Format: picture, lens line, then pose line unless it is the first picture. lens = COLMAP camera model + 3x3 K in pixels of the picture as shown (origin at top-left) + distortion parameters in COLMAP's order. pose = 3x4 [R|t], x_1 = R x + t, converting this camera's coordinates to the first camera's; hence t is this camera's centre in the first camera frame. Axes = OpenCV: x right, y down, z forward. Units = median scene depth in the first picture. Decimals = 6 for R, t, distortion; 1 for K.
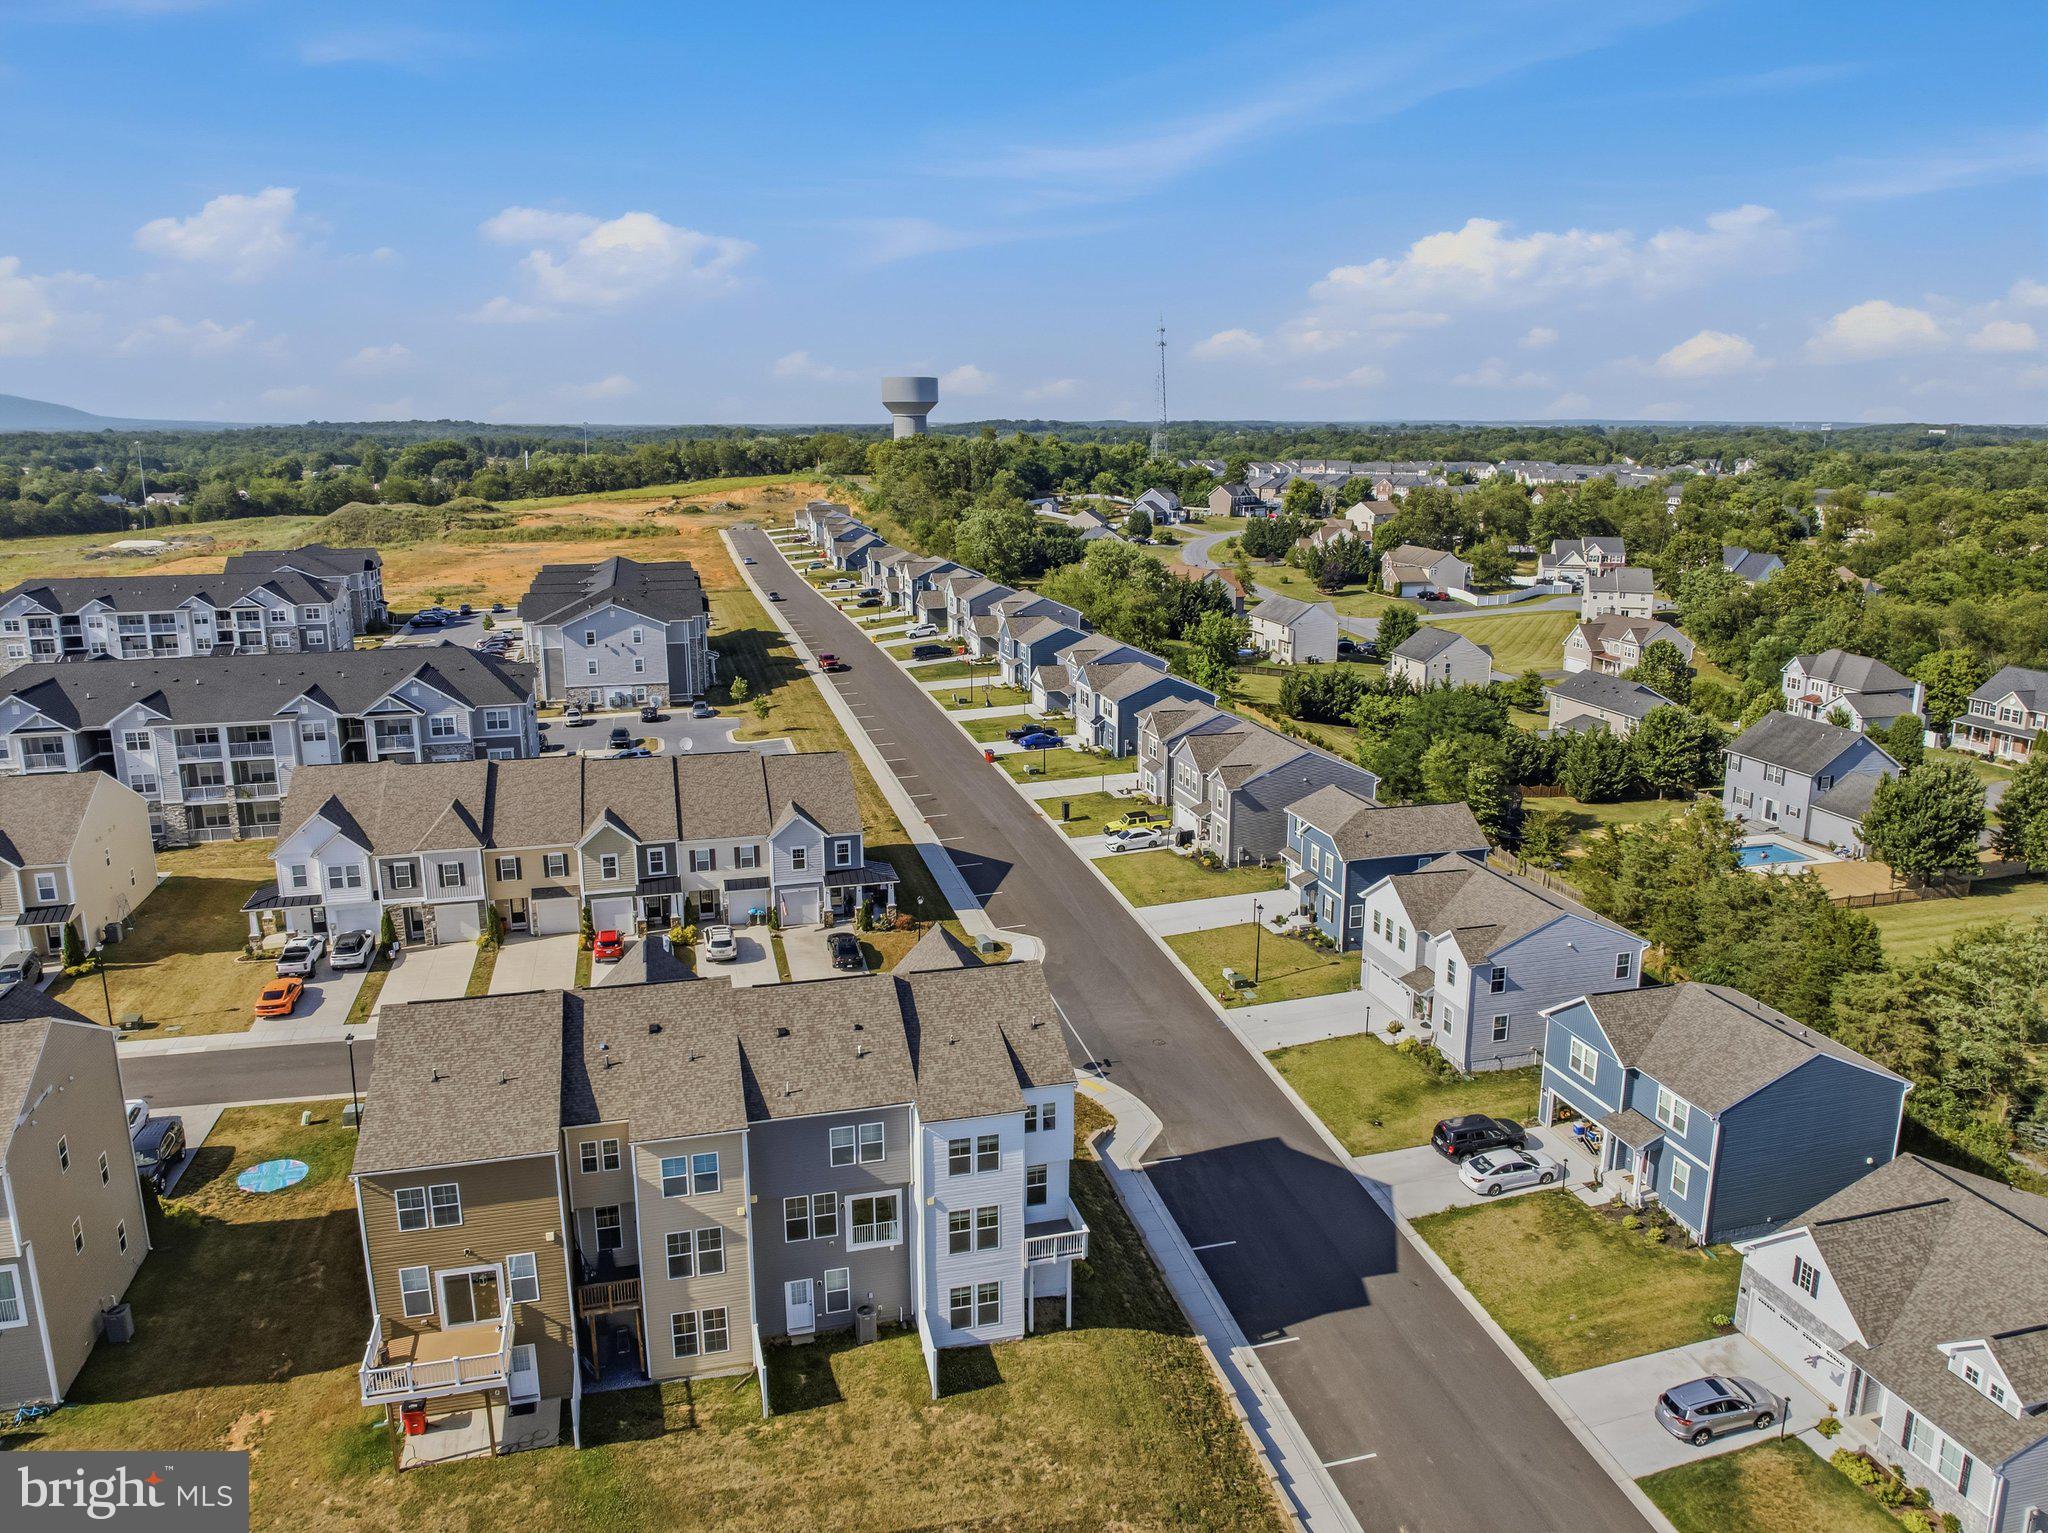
lens RADIAL K [[1440.4, 0, 1034.7], [0, 1440.4, 753.2], [0, 0, 1]] dist [-0.037969, -0.000834]
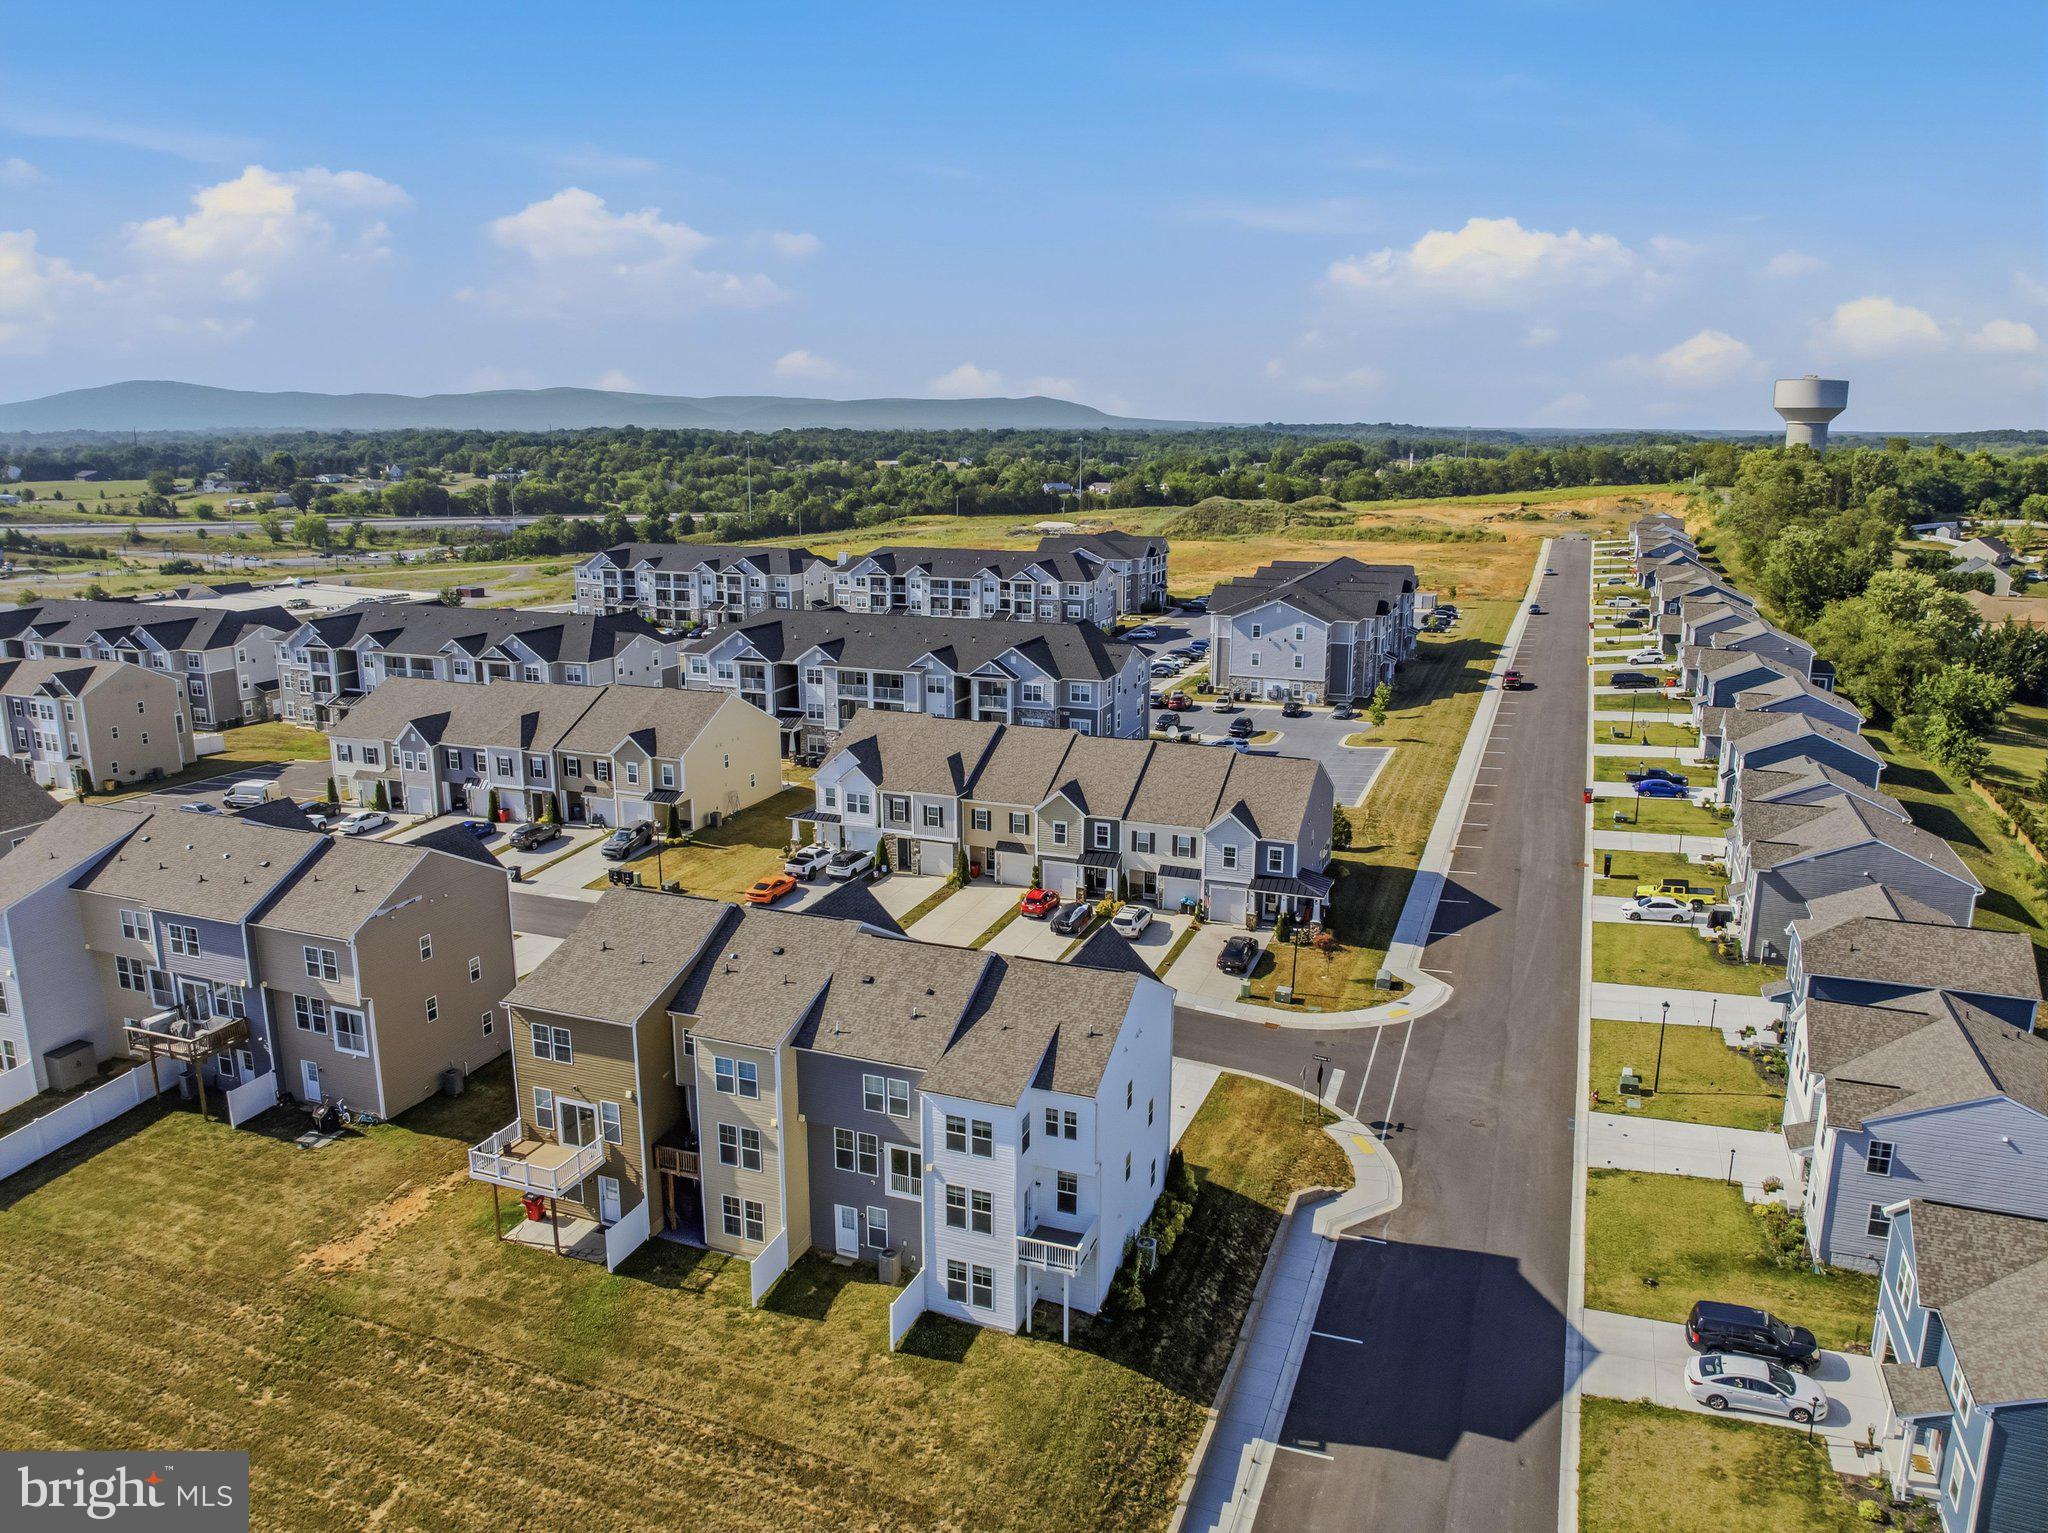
lens RADIAL K [[1440.4, 0, 1036.4], [0, 1440.4, 752.3], [0, 0, 1]] dist [-0.037969, -0.000834]
pose [[0.810709, 0.131272, -0.570542, 0.452052], [-0.133292, 0.990330, 0.038457, -0.030947], [0.570074, 0.044872, 0.820367, 0.144381]]
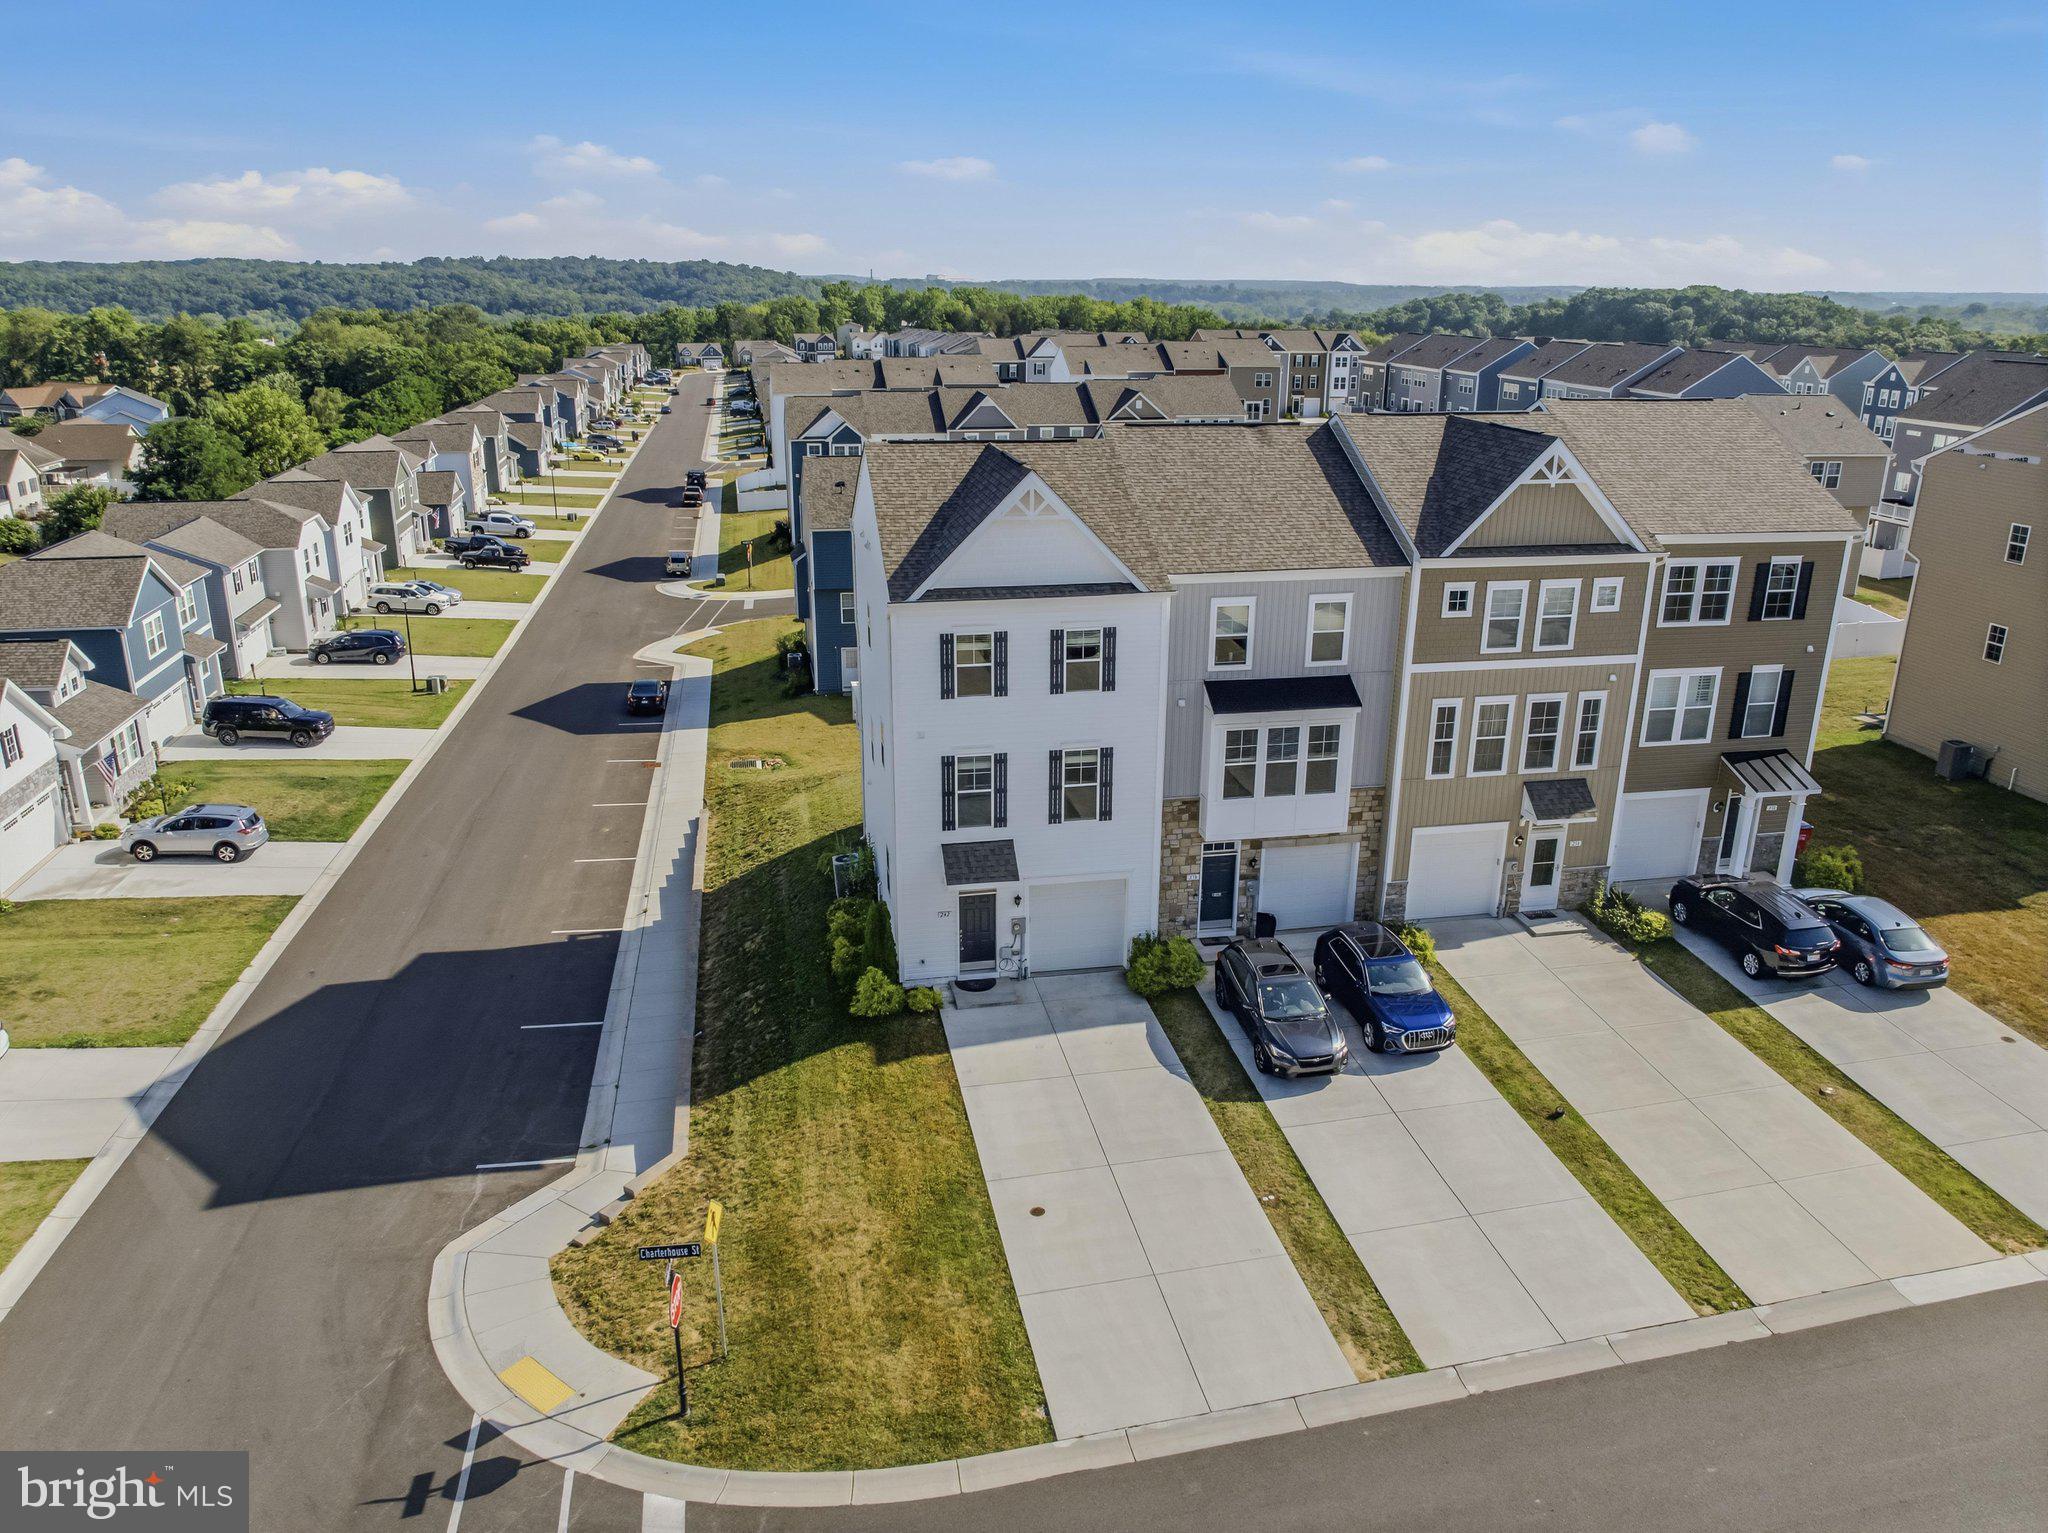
lens RADIAL K [[1440.4, 0, 1034.8], [0, 1440.4, 757.7], [0, 0, 1]] dist [-0.037969, -0.000834]
pose [[-0.997845, -0.030873, 0.057892, -0.100246], [0.004022, 0.851924, 0.523649, -0.055152], [-0.065486, 0.522754, -0.849965, 1.477169]]
